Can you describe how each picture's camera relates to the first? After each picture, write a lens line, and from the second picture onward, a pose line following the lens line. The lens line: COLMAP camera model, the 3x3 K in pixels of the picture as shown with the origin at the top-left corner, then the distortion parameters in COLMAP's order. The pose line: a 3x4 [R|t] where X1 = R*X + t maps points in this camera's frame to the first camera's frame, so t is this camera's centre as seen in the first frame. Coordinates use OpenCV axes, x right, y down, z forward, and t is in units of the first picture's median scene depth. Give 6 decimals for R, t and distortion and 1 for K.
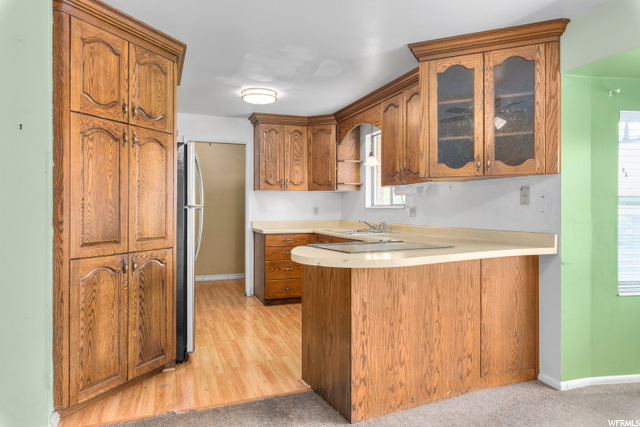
lens RADIAL K [[415.5, 0, 318.8], [0, 415.5, 210.0], [0, 0, 1]] dist [-0.001316, -0.001038]
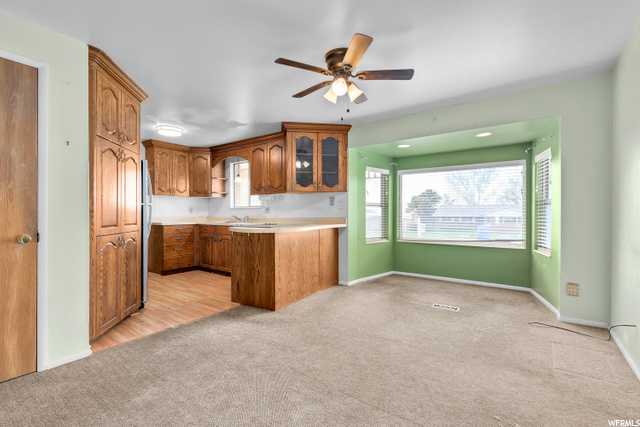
lens RADIAL K [[287.2, 0, 319.1], [0, 287.2, 213.6], [0, 0, 1]] dist [-0.003839, -0.000311]
pose [[0.832490, -0.001224, 0.554039, -0.308525], [0.002388, 0.999996, -0.001380, 0.025398], [-0.554035, 0.002472, 0.832490, -0.167706]]
